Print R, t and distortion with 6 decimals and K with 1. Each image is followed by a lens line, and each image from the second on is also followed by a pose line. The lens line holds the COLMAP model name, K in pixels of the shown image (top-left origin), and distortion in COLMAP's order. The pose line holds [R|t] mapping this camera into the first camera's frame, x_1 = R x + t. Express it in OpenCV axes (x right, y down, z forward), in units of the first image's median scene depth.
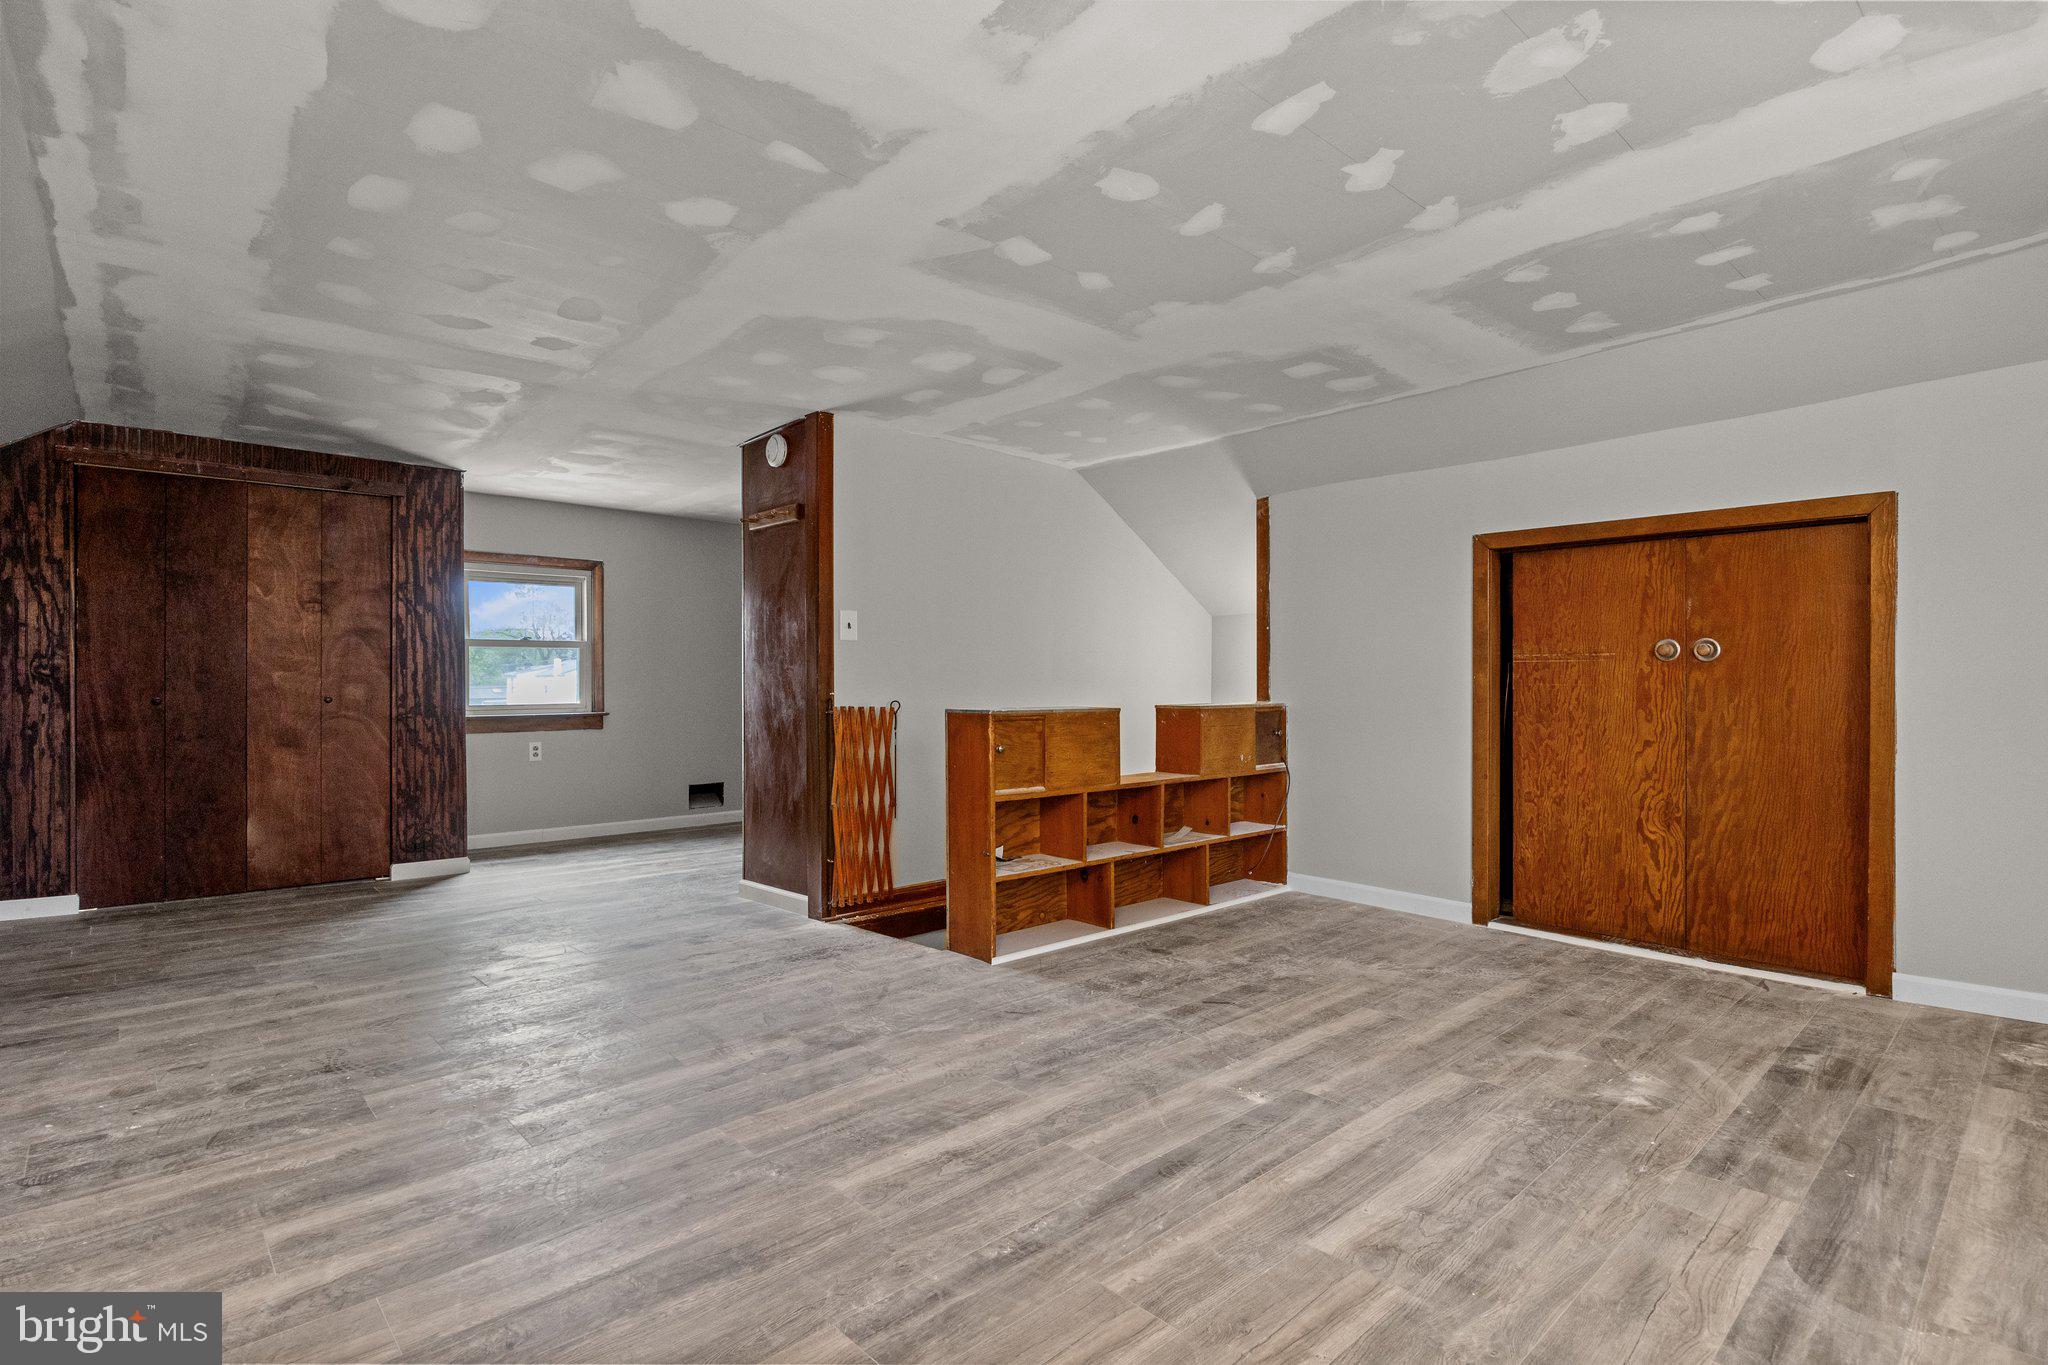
lens RADIAL K [[1019.8, 0, 1029.6], [0, 1019.8, 684.1], [0, 0, 1]] dist [-0.011624, -0.000304]
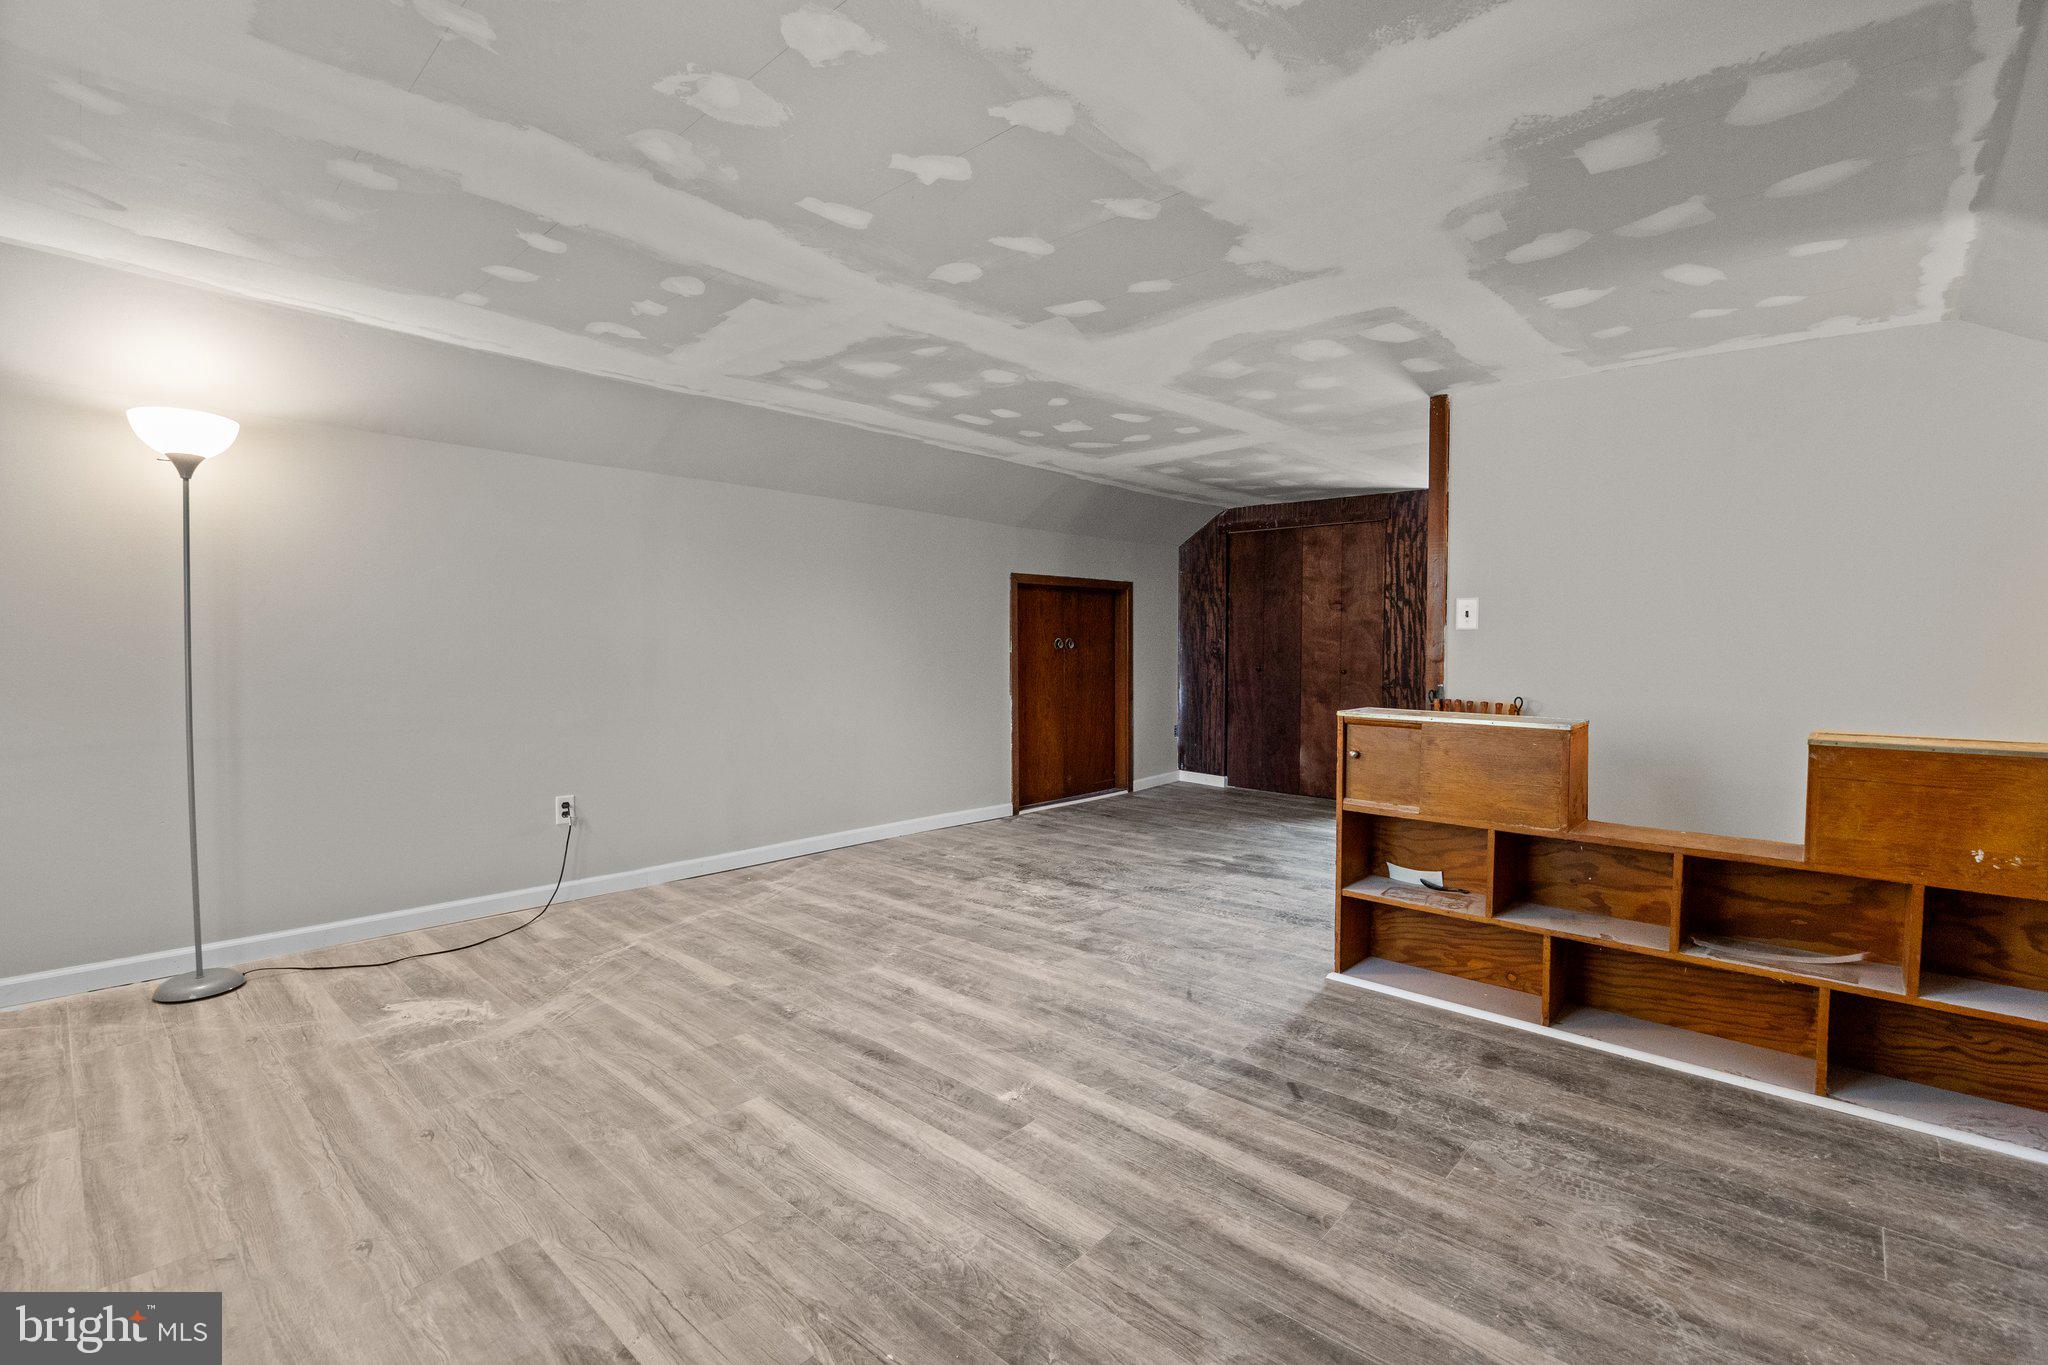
lens RADIAL K [[923.4, 0, 1030.1], [0, 923.4, 681.0], [0, 0, 1]] dist [-0.020212, 0.000748]
pose [[0.069100, 0.045099, -0.996590, 0.901201], [-0.003849, 0.998982, 0.044941, -0.044931], [0.997602, 0.000731, 0.069203, 0.757283]]
